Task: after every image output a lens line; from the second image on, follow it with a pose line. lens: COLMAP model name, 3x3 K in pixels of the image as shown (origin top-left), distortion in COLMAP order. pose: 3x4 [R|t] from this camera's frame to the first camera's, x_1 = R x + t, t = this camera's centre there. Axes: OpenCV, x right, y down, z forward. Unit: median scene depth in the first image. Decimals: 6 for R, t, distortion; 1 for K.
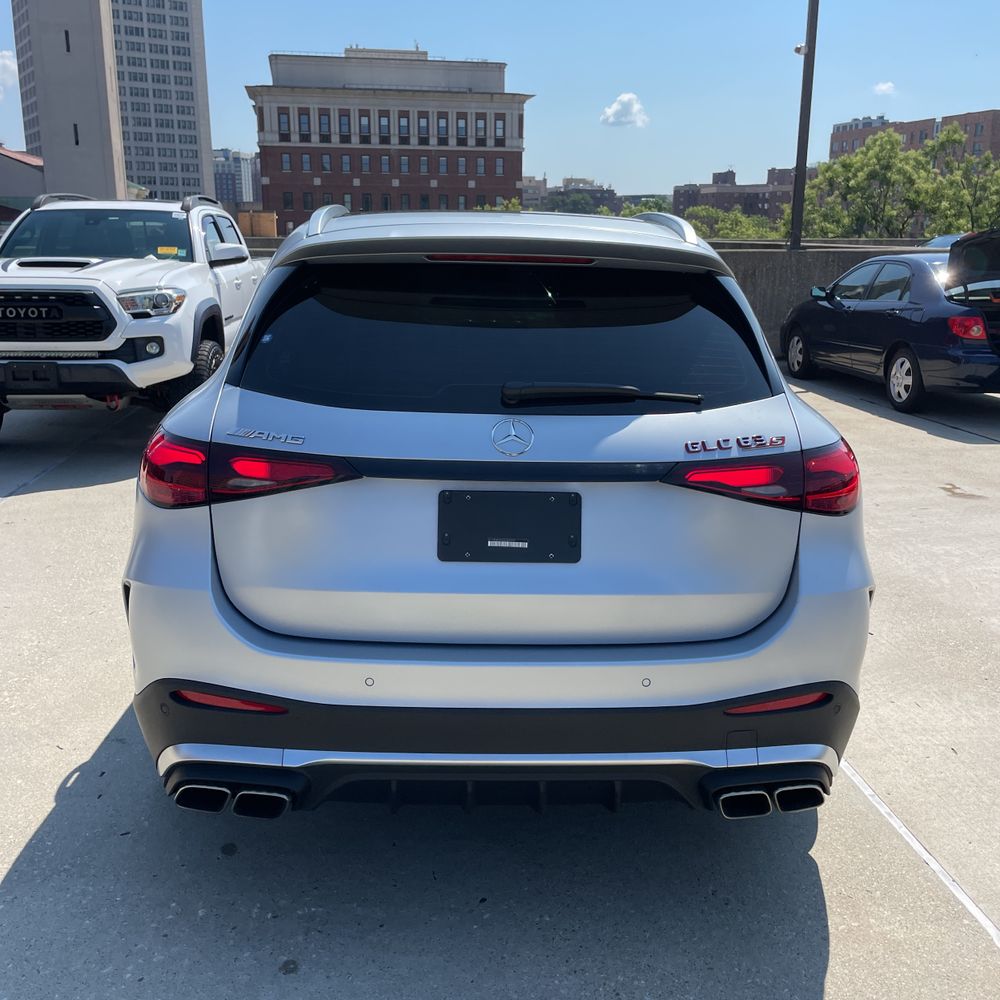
lens RADIAL K [[1017.7, 0, 499.1], [0, 1017.7, 474.0], [0, 0, 1]] dist [0.099880, -0.141945]
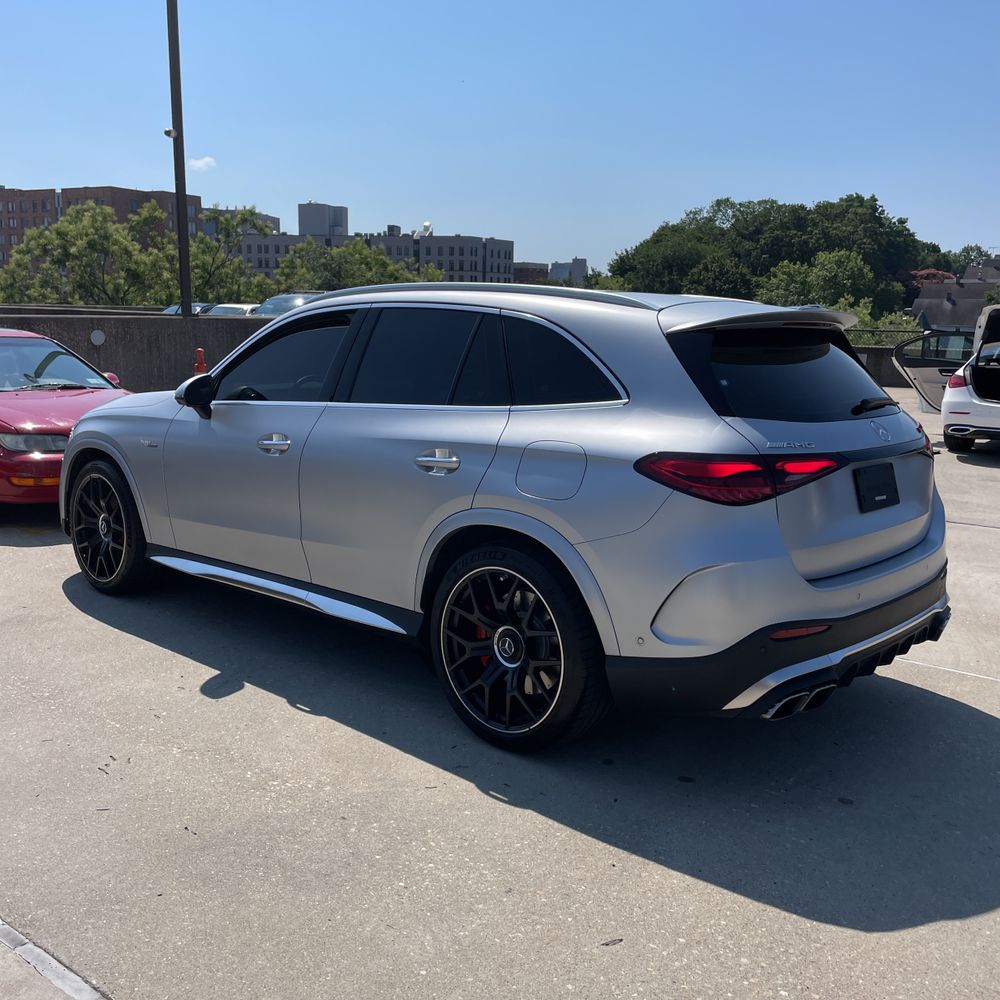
lens RADIAL K [[1017.7, 0, 499.1], [0, 1017.7, 474.0], [0, 0, 1]] dist [0.099880, -0.141945]
pose [[0.695737, -0.104339, 0.710679, -0.267332], [0.148267, 0.988947, 0.000043, -0.009985], [-0.702828, 0.105340, 0.703517, 0.045563]]
